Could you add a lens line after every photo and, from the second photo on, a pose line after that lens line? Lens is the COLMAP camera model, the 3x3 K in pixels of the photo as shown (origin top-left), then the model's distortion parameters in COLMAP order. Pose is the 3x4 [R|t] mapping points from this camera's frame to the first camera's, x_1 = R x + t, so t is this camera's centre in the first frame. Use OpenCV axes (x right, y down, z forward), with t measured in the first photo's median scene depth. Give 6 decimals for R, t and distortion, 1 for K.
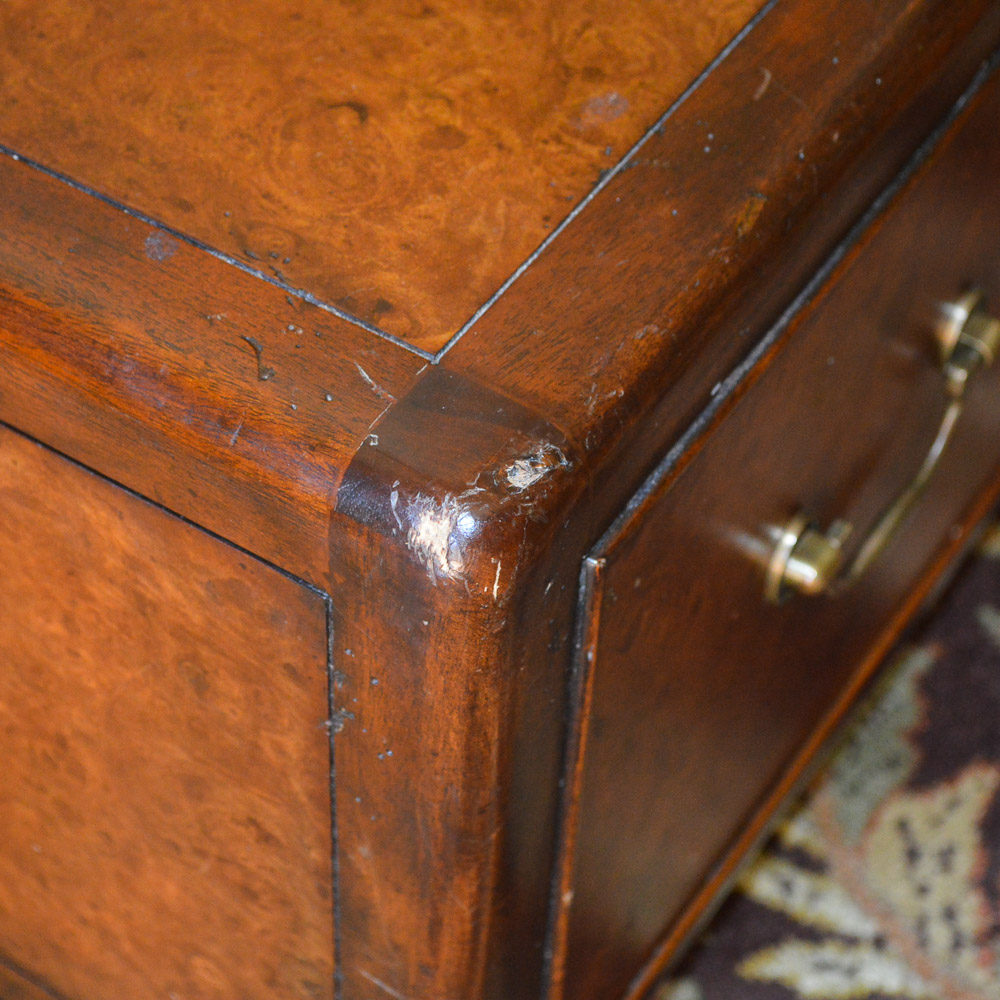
lens RADIAL K [[2721.7, 0, 471.4], [0, 2721.7, 498.7], [0, 0, 1]] dist [0.007991, -0.222876]
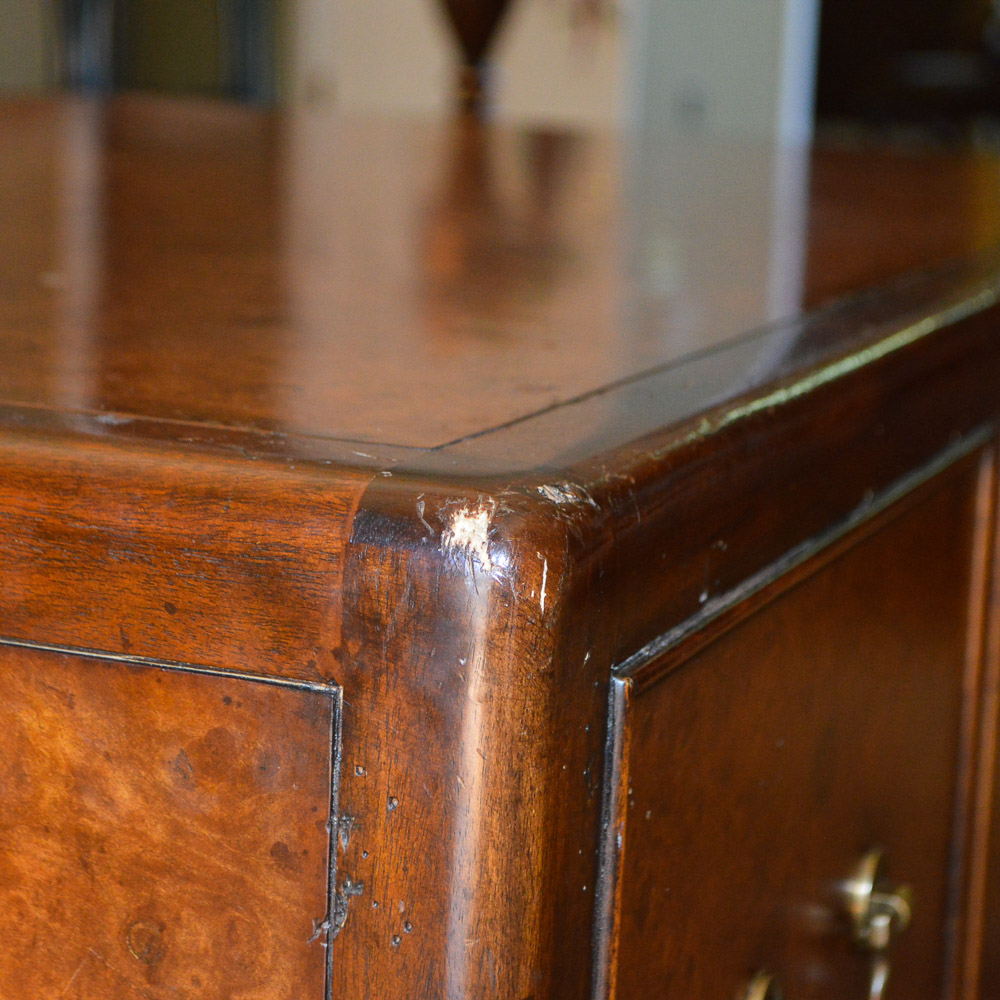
lens RADIAL K [[2721.7, 0, 471.4], [0, 2721.7, 498.7], [0, 0, 1]] dist [0.007991, -0.222876]
pose [[0.983718, -0.021791, 0.178394, -0.156907], [0.125267, 0.794903, -0.593664, 0.486036], [-0.128870, 0.606345, 0.784690, 0.264902]]
